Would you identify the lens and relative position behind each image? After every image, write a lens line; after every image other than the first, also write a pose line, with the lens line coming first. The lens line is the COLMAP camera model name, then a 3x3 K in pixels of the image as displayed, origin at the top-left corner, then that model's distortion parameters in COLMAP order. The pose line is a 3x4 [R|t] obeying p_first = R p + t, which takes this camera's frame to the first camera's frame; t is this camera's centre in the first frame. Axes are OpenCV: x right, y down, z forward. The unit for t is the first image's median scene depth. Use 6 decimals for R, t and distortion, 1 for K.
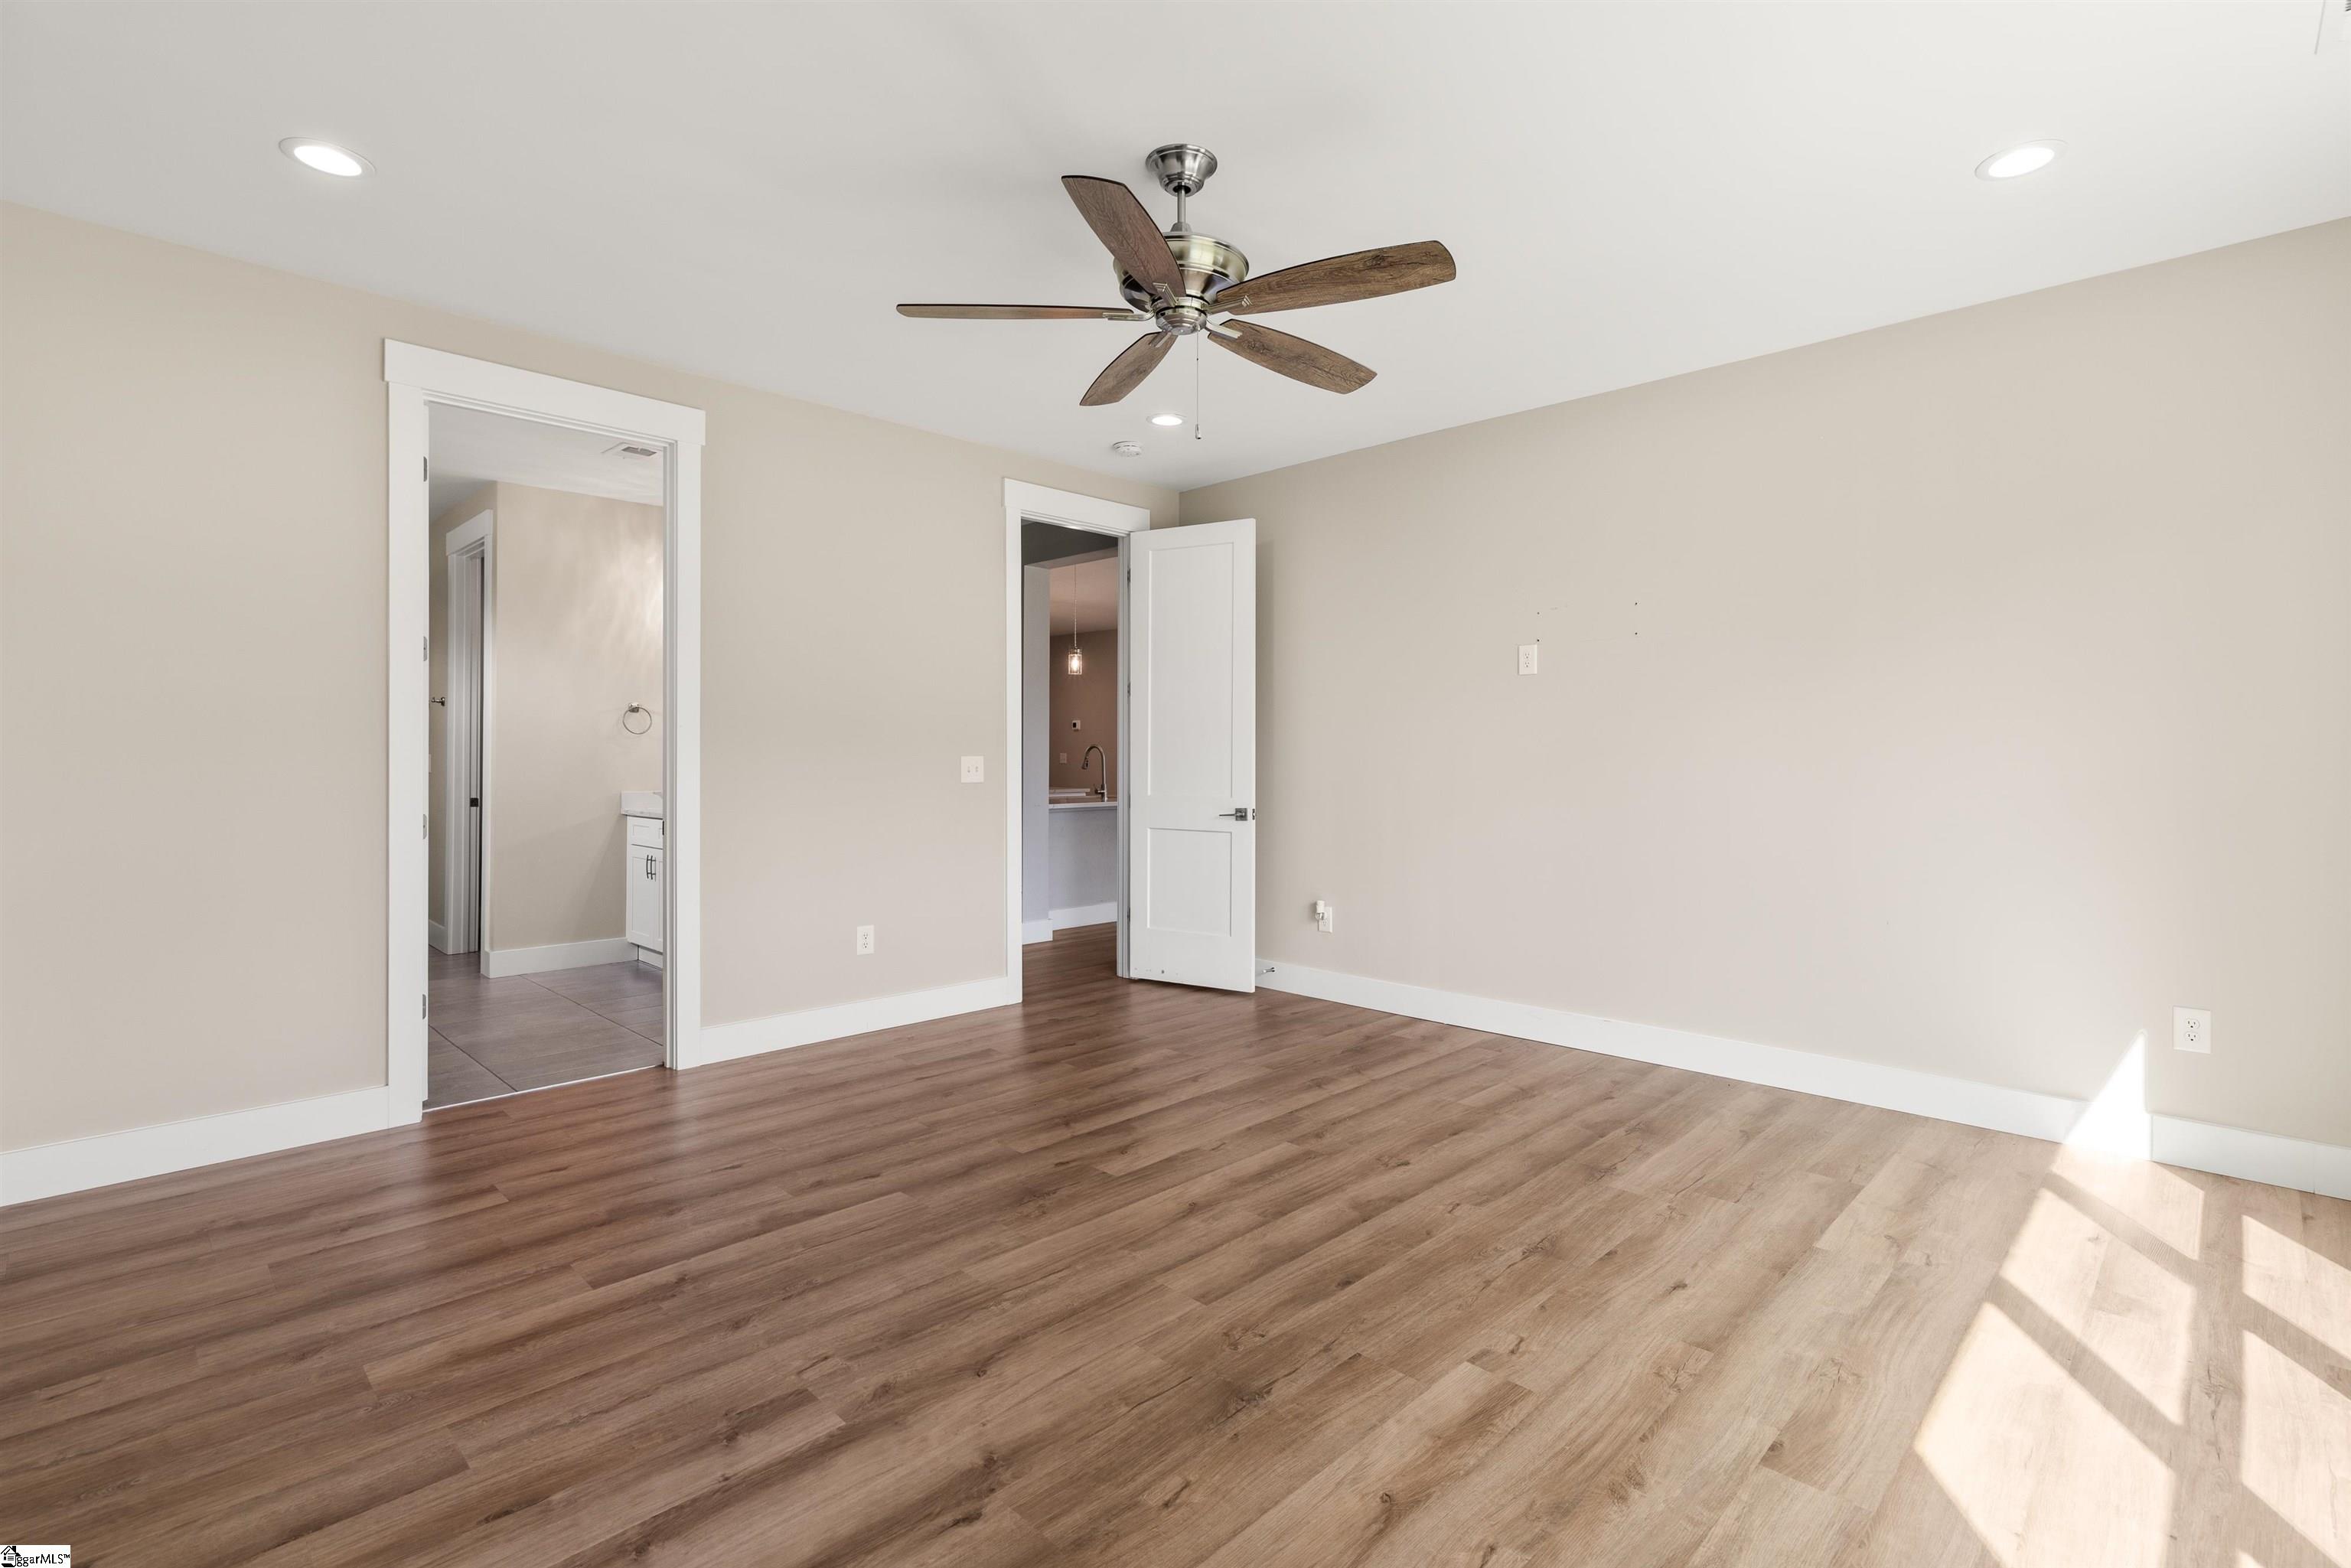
lens RADIAL K [[1073.0, 0, 1182.6], [0, 1073.0, 767.5], [0, 0, 1]] dist [-0.002866, -0.000379]
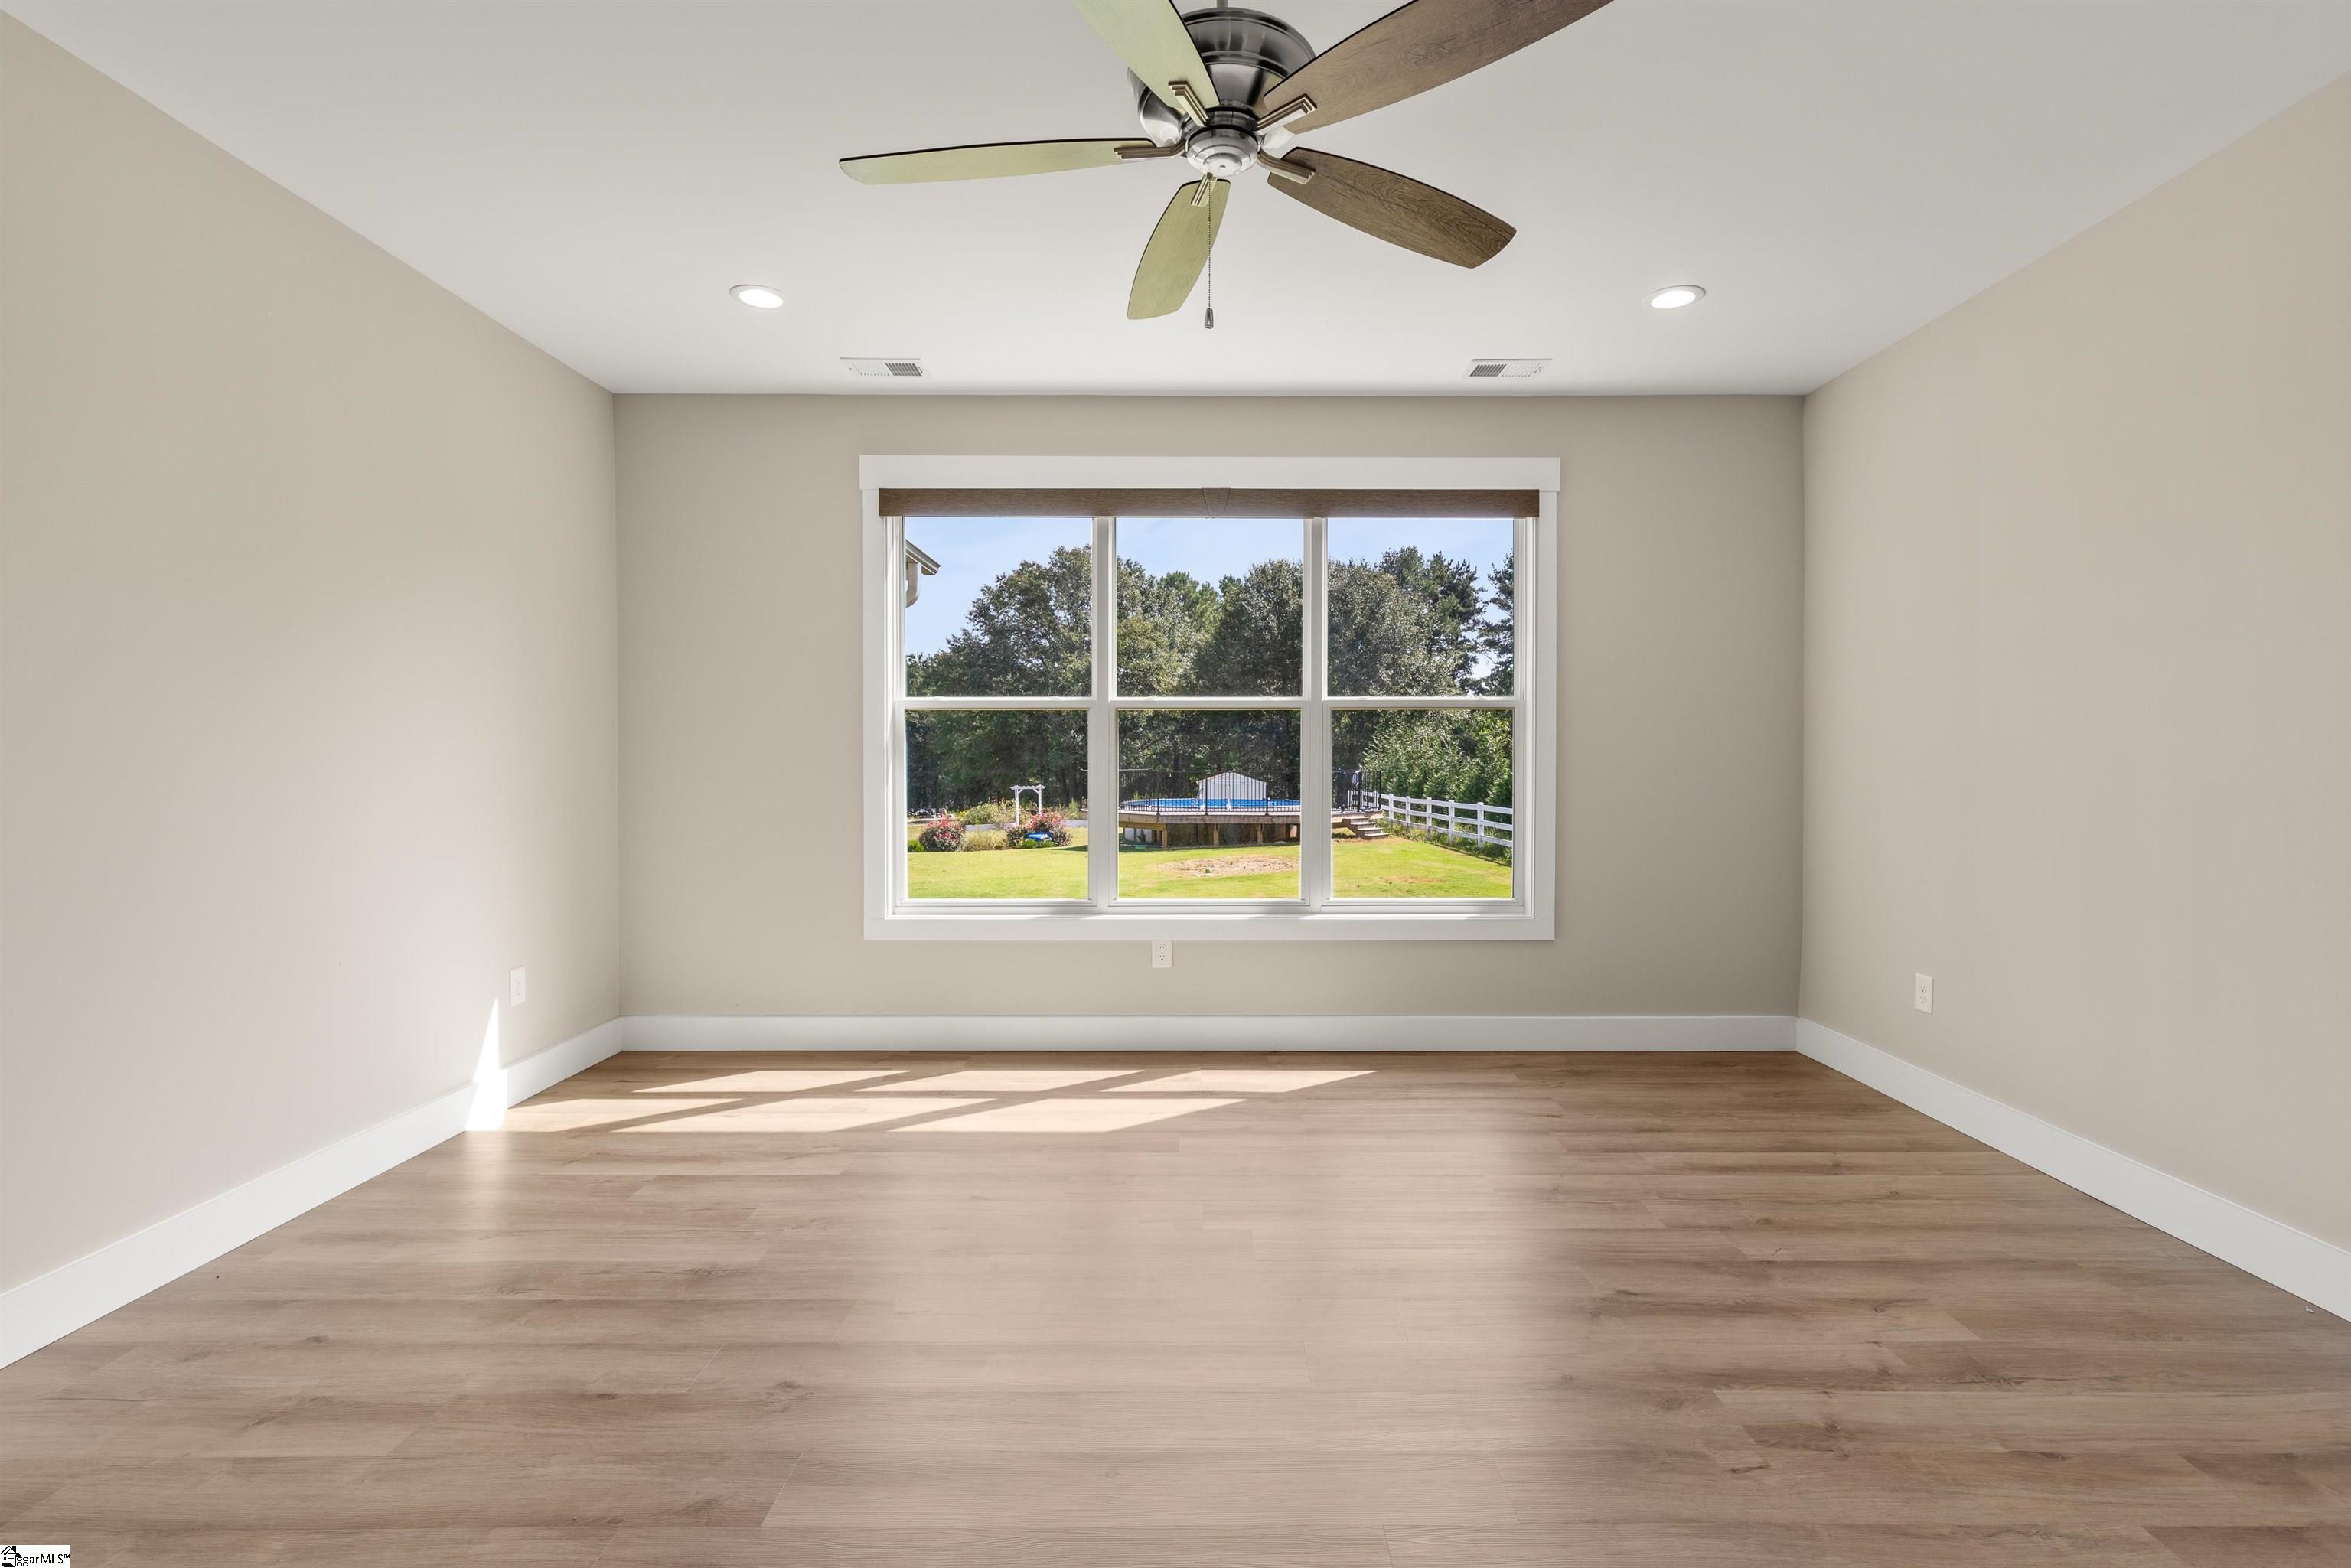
lens RADIAL K [[1041.4, 0, 1194.4], [0, 1041.4, 769.2], [0, 0, 1]] dist [0.003978, 0.000196]
pose [[-0.700952, -0.010885, 0.713126, -0.602796], [0.004735, 0.999790, 0.019914, -0.024784], [-0.713193, 0.017335, -0.700753, 1.831705]]
